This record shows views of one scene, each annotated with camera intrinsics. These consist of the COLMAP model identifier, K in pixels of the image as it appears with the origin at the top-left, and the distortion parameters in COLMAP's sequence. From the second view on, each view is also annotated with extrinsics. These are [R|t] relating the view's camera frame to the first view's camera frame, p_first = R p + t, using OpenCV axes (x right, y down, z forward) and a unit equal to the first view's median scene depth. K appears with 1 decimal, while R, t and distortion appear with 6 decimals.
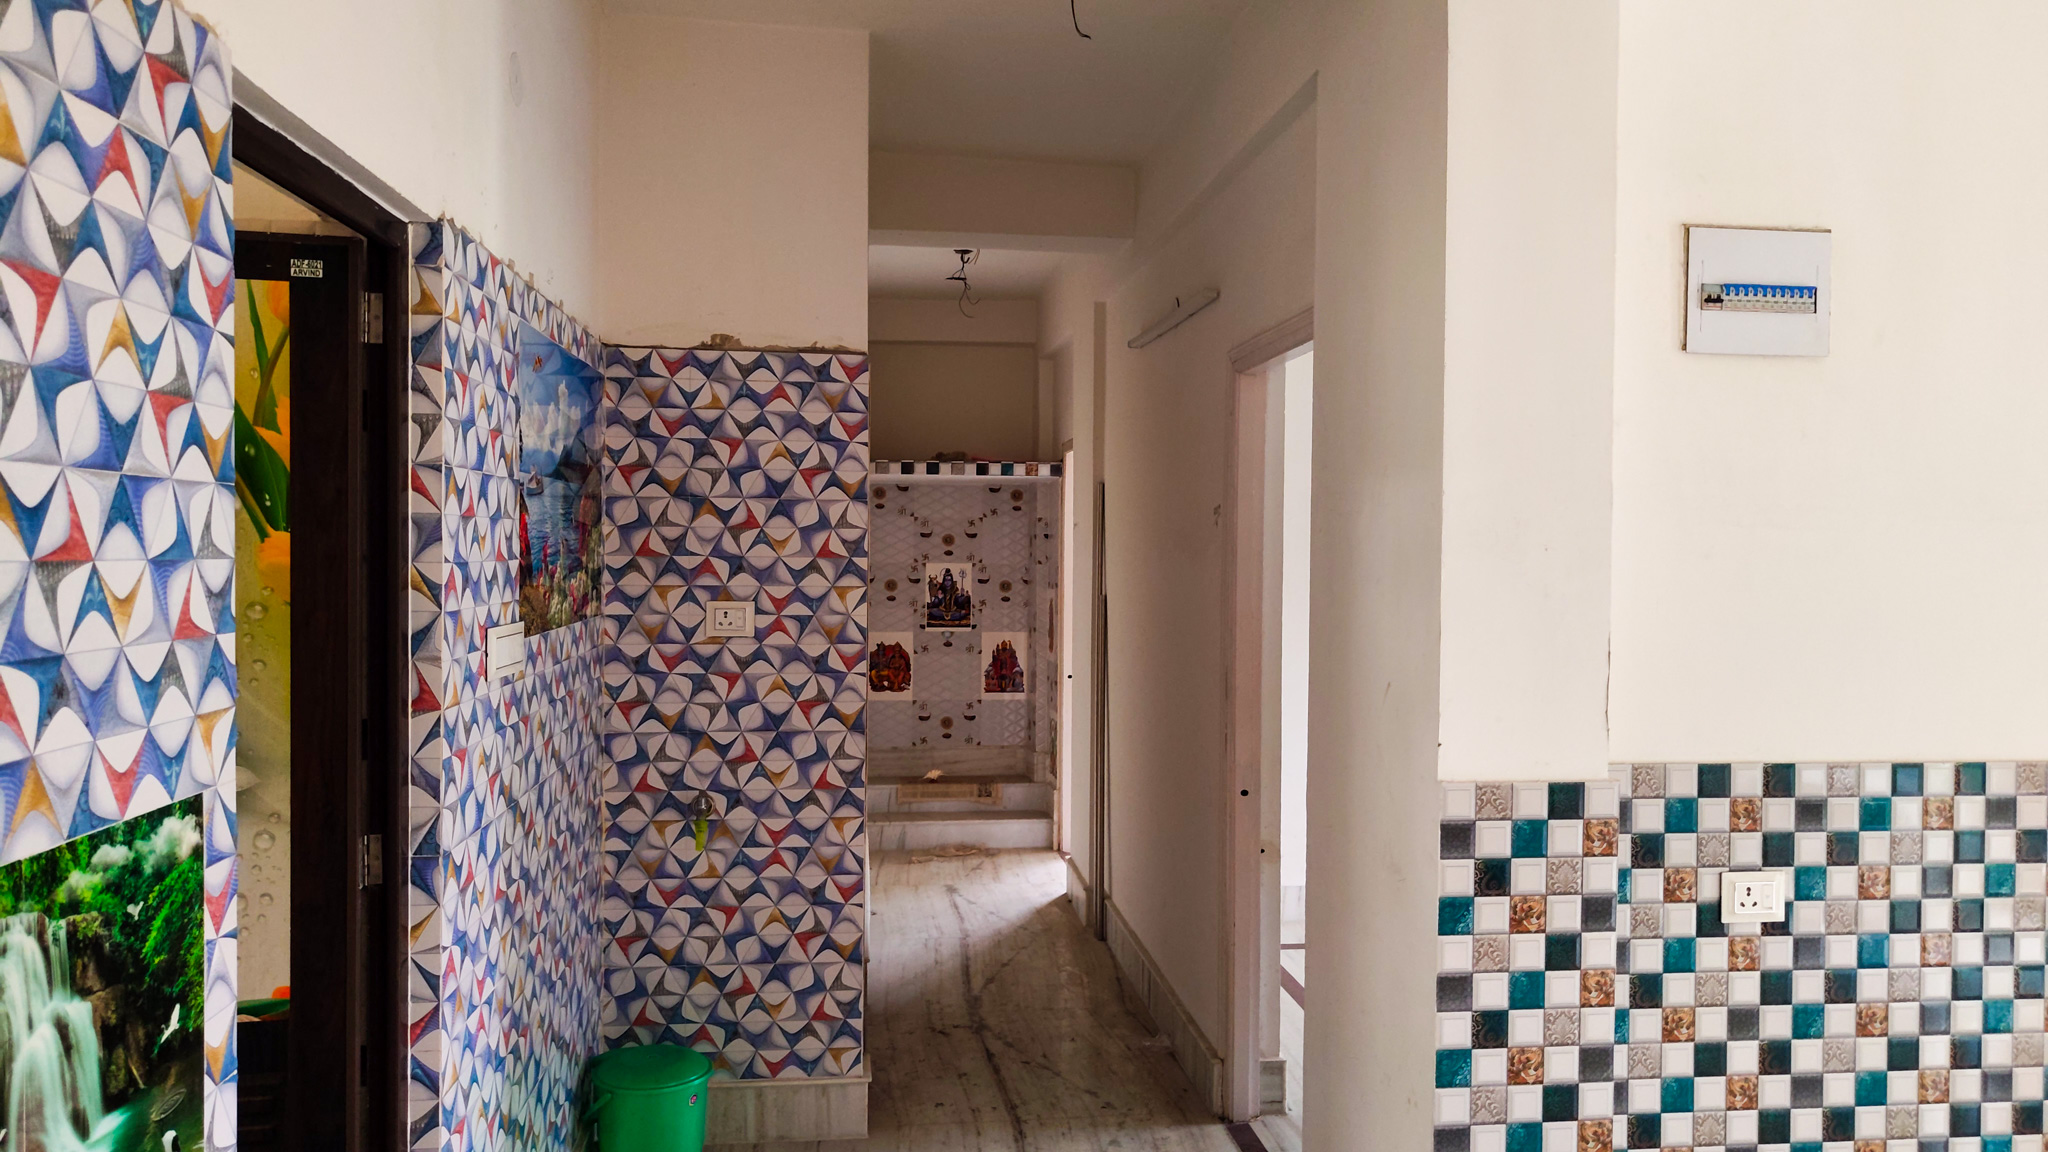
lens RADIAL K [[1476.9, 0, 1046.8], [0, 1476.9, 575.9], [0, 0, 1]] dist [0.029432, -0.015231]
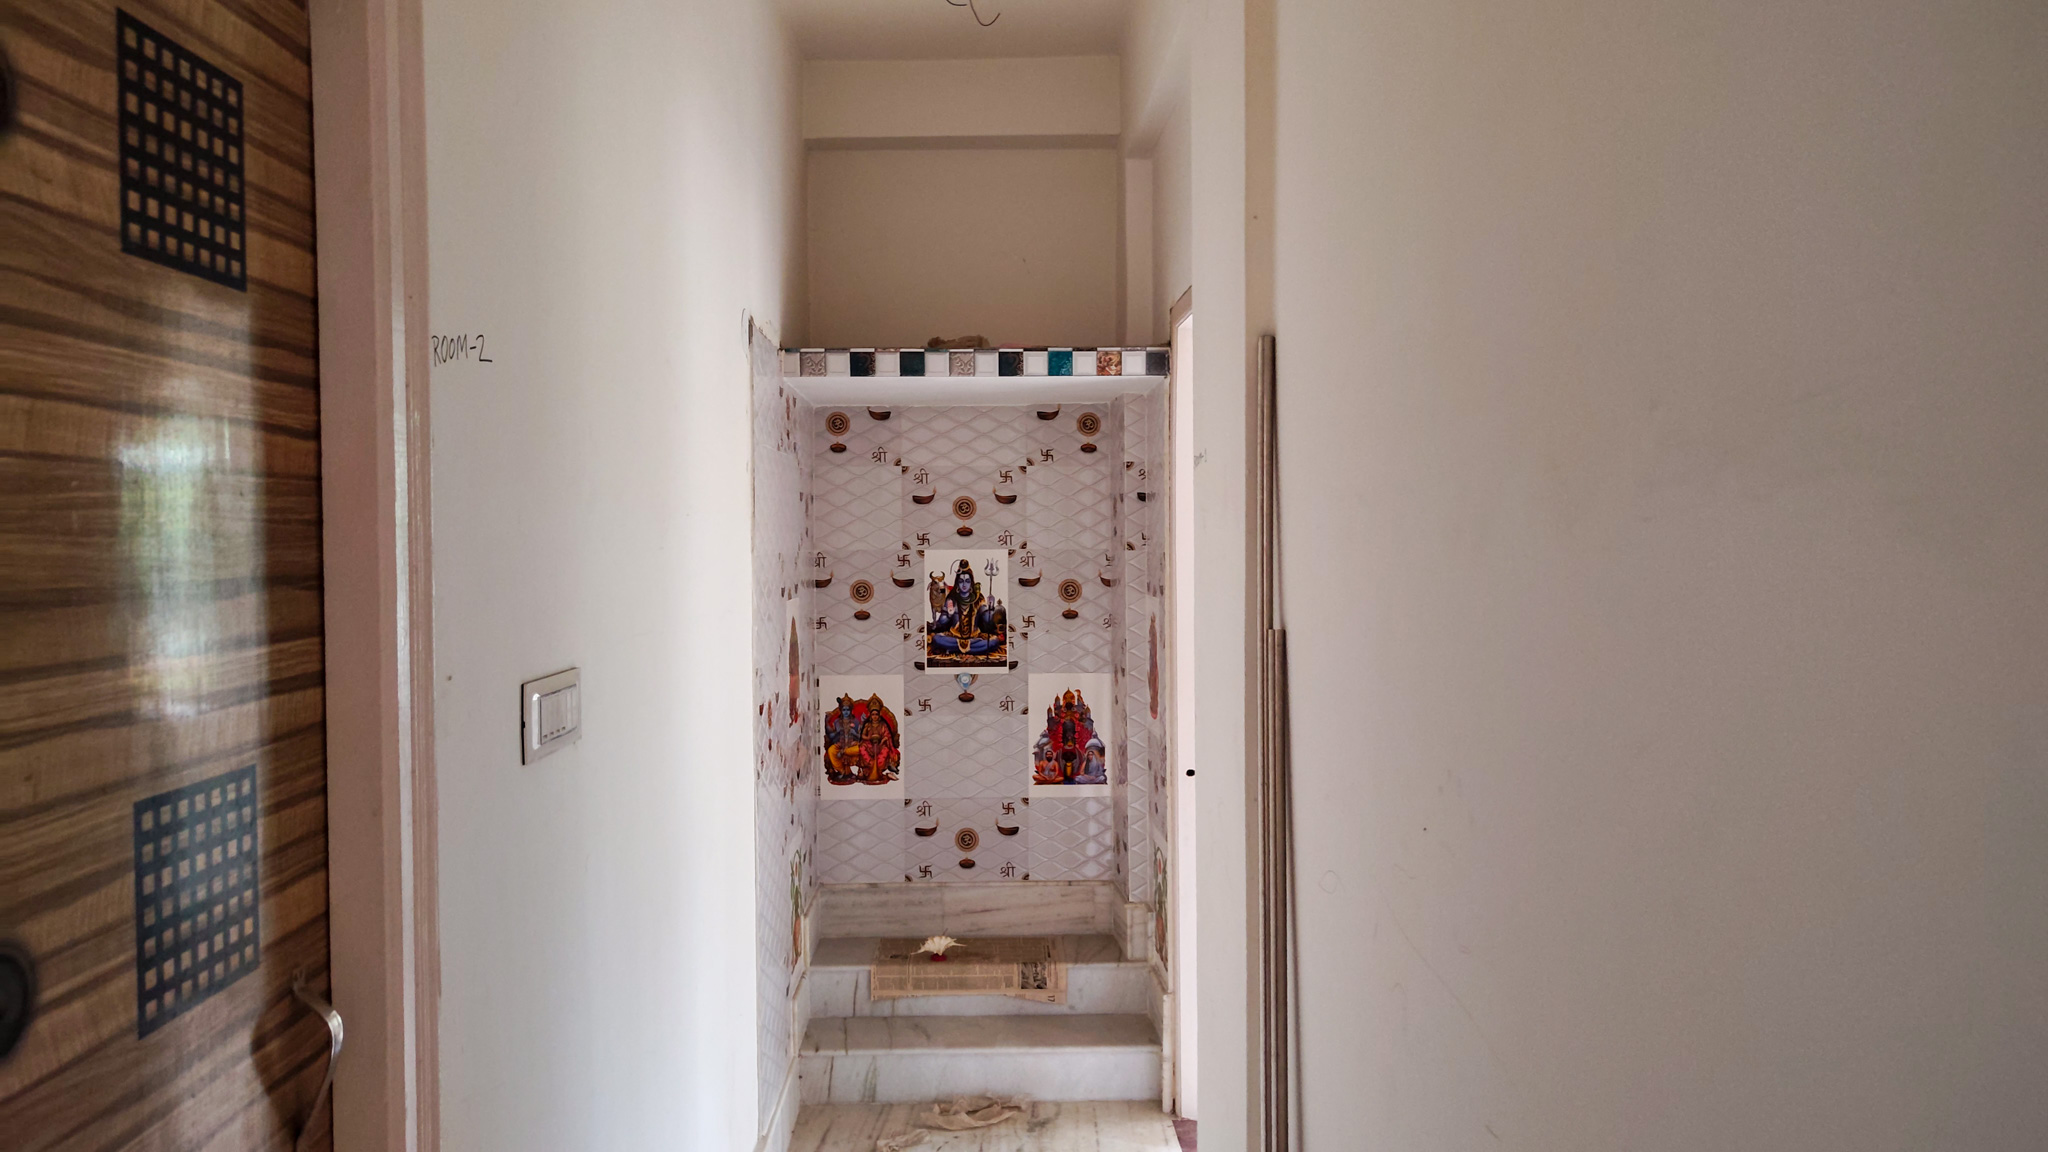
lens RADIAL K [[1476.9, 0, 1028.7], [0, 1476.9, 525.1], [0, 0, 1]] dist [0.029432, -0.015231]
pose [[0.995527, -0.013310, -0.093540, 0.027342], [0.011325, 0.999700, -0.021719, -0.018248], [0.093801, 0.020563, 0.995379, 1.510185]]
